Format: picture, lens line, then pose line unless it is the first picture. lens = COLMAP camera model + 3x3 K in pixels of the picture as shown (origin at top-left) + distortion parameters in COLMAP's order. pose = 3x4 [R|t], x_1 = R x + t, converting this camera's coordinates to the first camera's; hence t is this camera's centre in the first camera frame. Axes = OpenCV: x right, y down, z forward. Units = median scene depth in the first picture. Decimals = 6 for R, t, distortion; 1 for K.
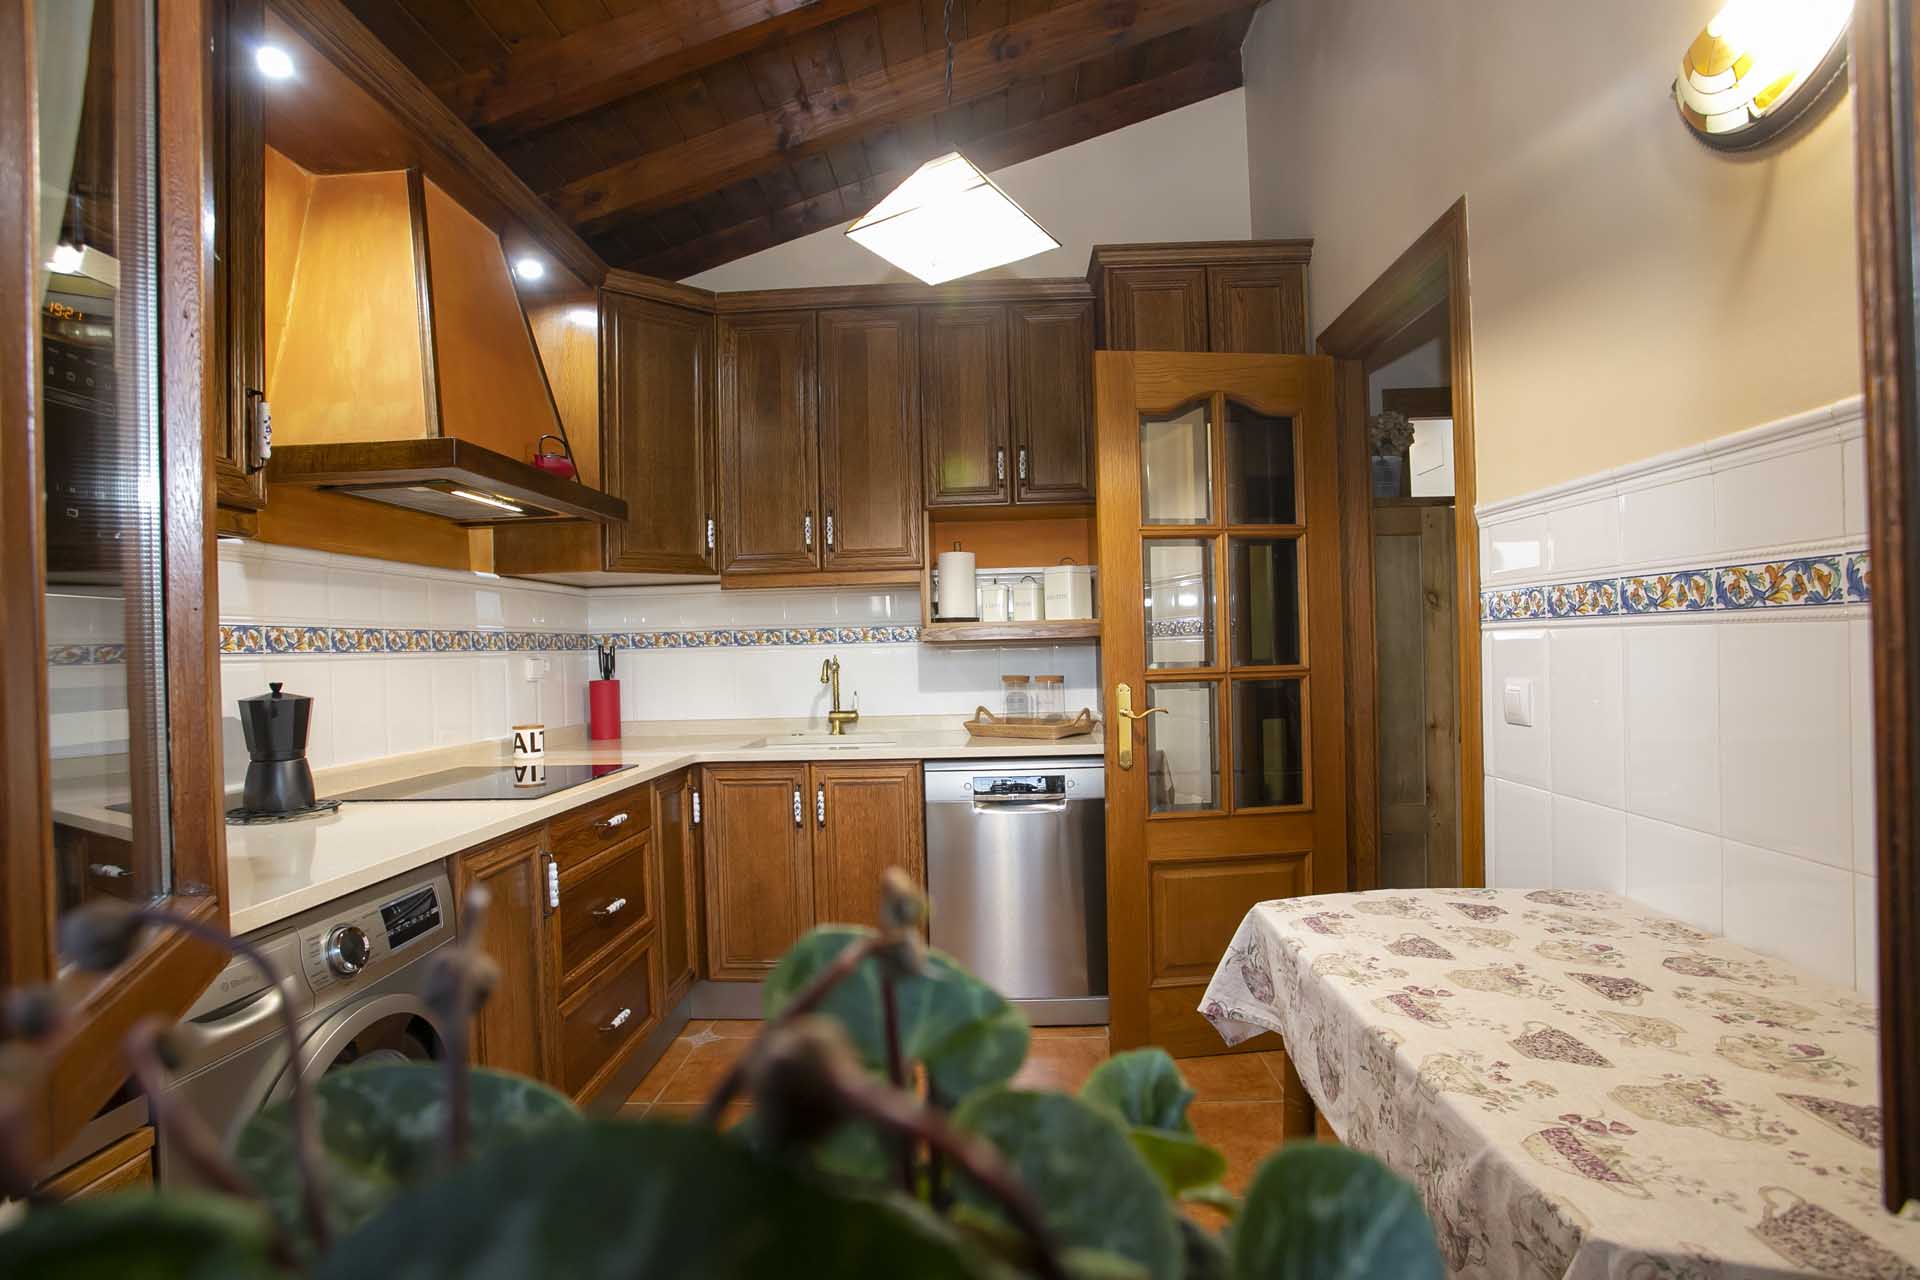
lens RADIAL K [[963.0, 0, 960.0], [0, 963.0, 640.0], [0, 0, 1]] dist [-0.025114, 0.001339]
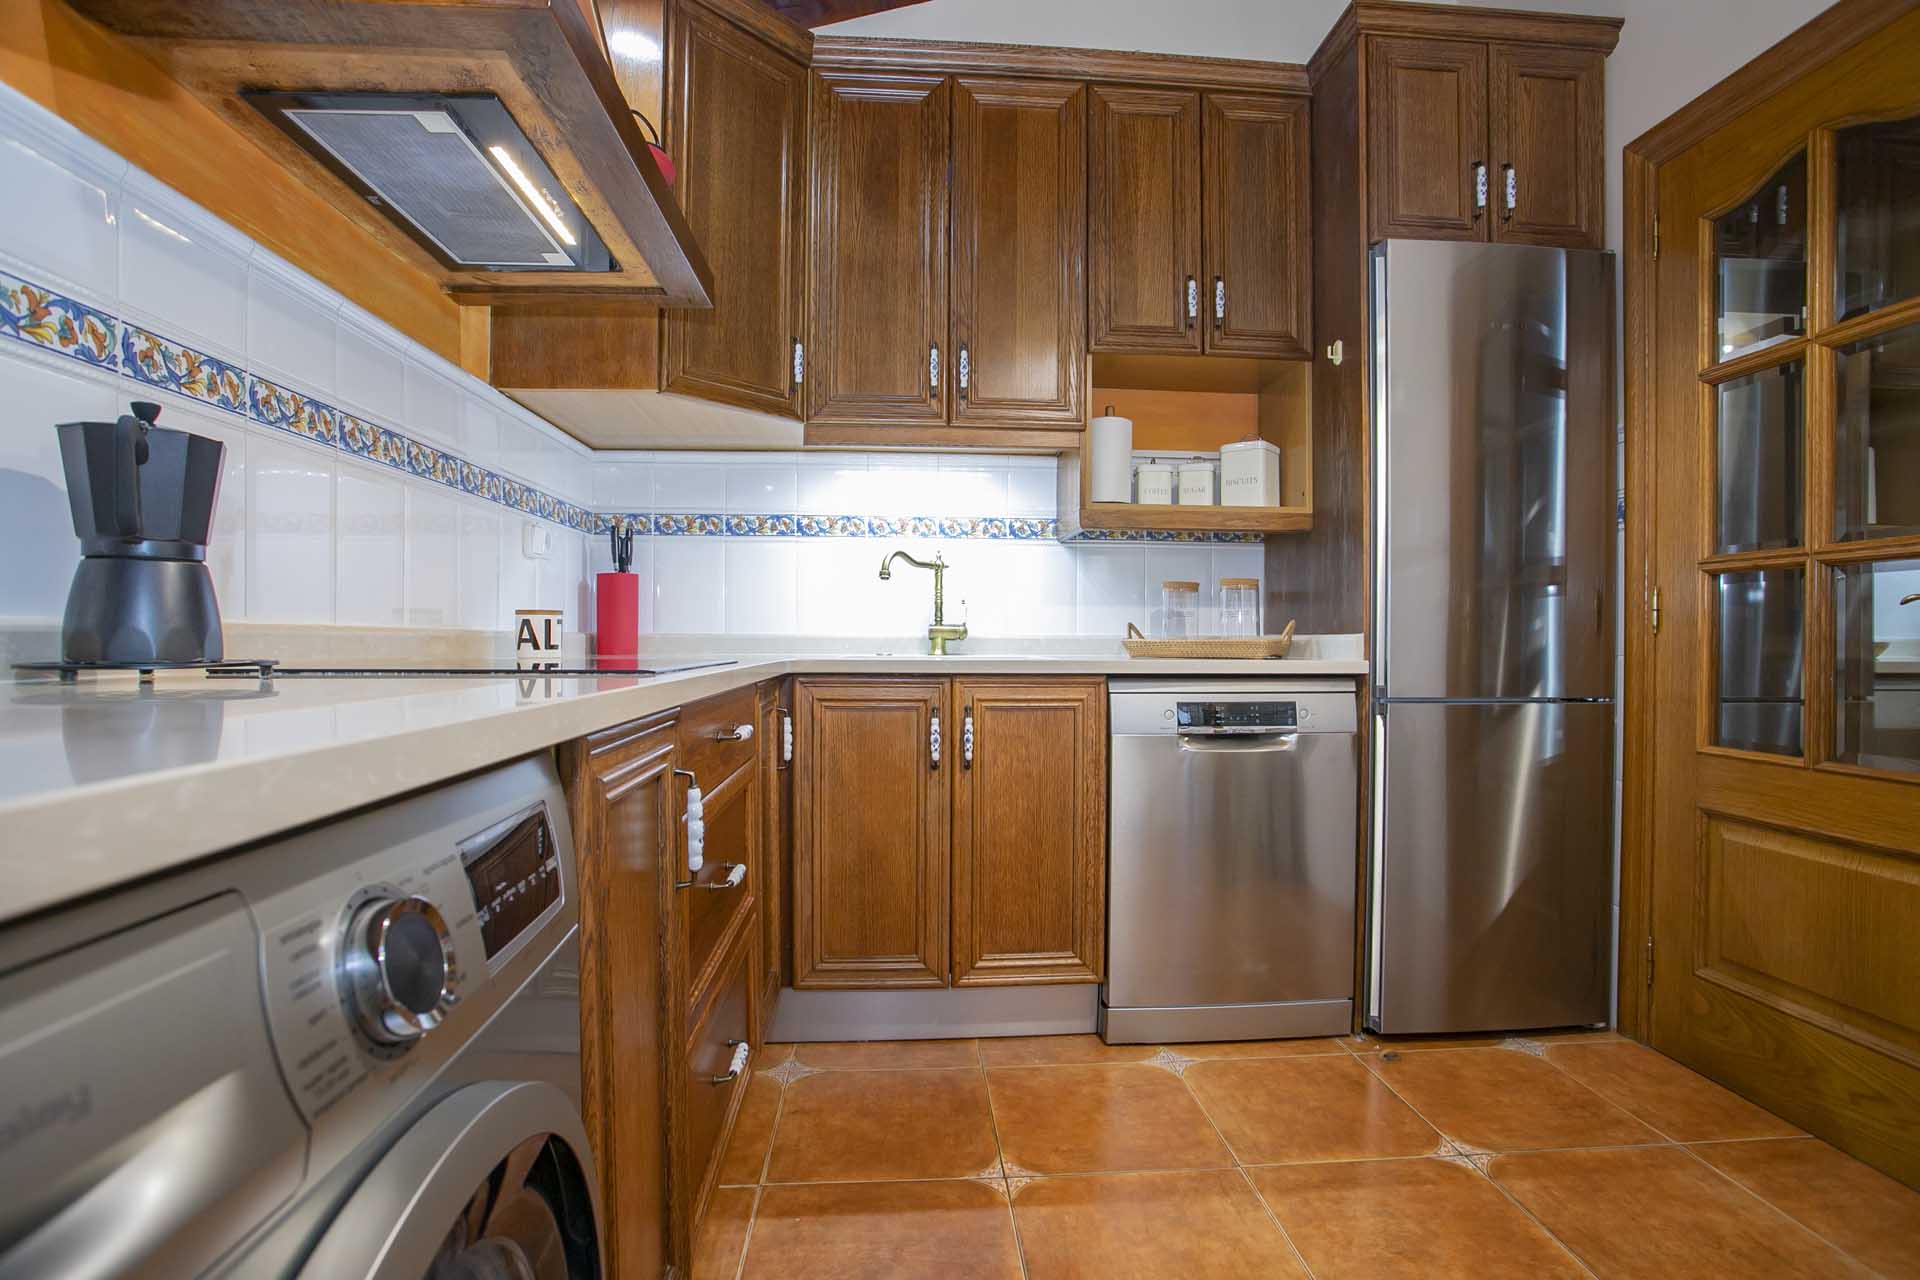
lens RADIAL K [[934.0, 0, 960.9], [0, 934.0, 636.0], [0, 0, 1]] dist [-0.039274, 0.015016]
pose [[0.991516, 0.030479, 0.126362, -0.236534], [-0.030133, 0.999535, -0.004652, 0.099661], [-0.126445, 0.000805, 0.991973, 0.316843]]
